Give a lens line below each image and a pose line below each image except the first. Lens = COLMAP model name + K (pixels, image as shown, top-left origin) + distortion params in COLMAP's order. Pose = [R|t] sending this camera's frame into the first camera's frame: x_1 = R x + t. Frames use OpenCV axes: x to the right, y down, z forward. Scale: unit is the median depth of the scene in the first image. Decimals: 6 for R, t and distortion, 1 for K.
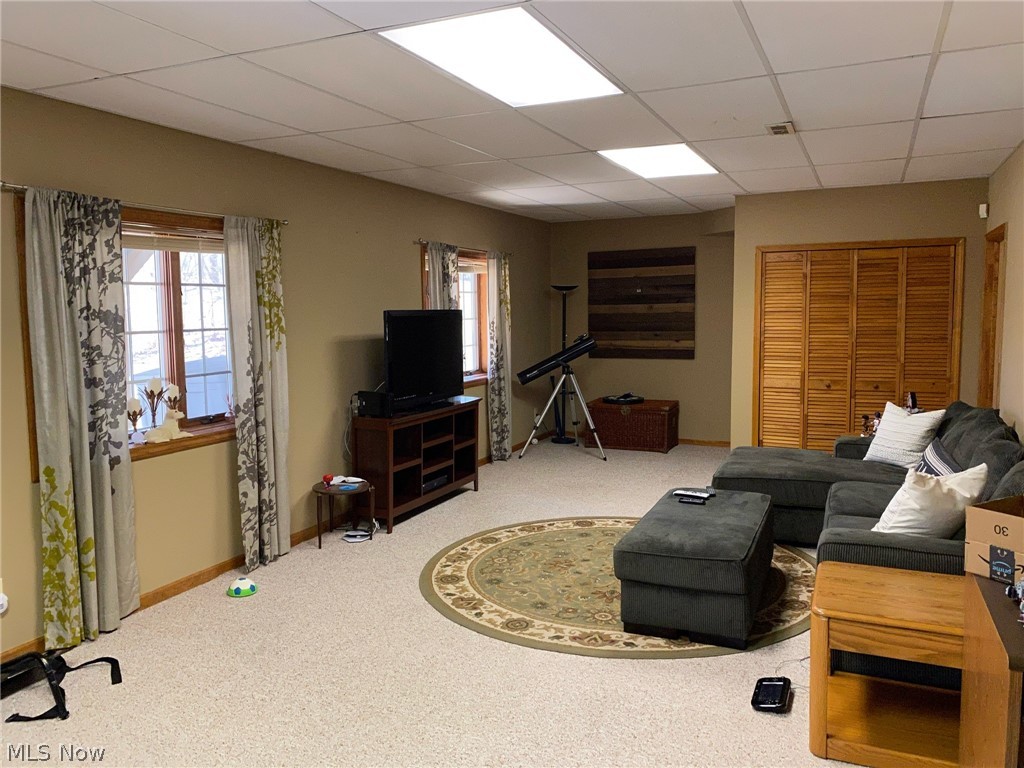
lens RADIAL K [[774.9, 0, 509.3], [0, 774.9, 382.8], [0, 0, 1]] dist [0.015145, -0.023026]
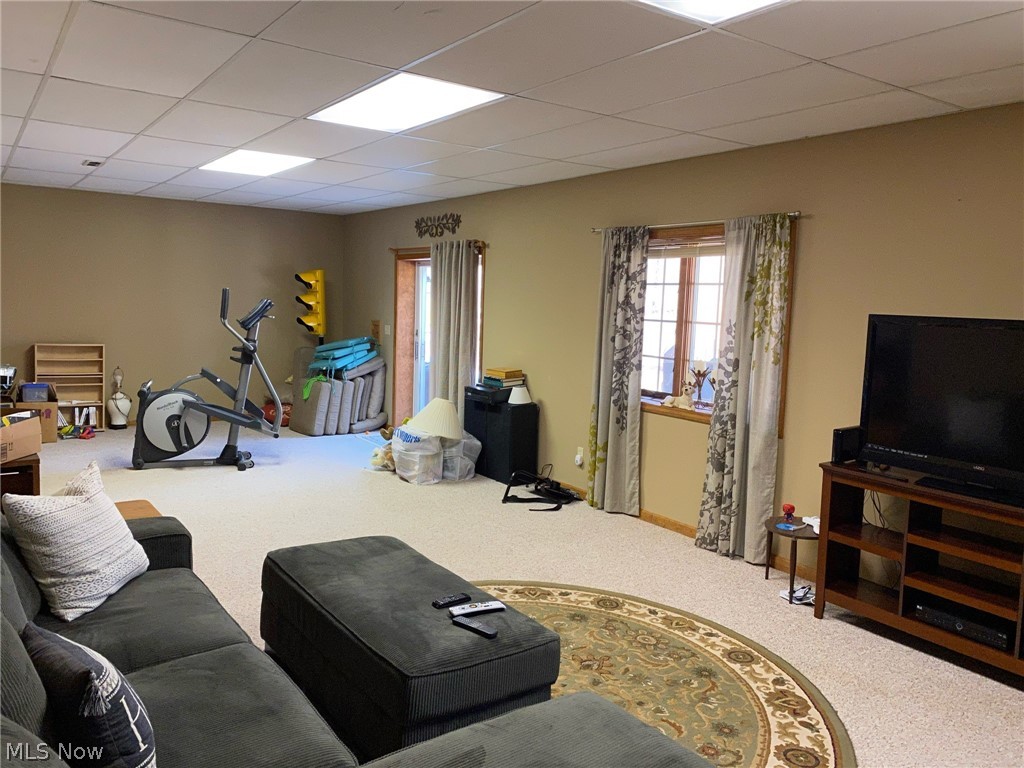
lens RADIAL K [[774.9, 0, 508.5], [0, 774.9, 380.1], [0, 0, 1]] dist [0.015145, -0.023026]
pose [[-0.511501, 0.079311, -0.855615, 0.698935], [-0.119899, 0.979403, 0.162463, -0.127621], [0.850877, 0.185687, -0.491456, 1.236509]]
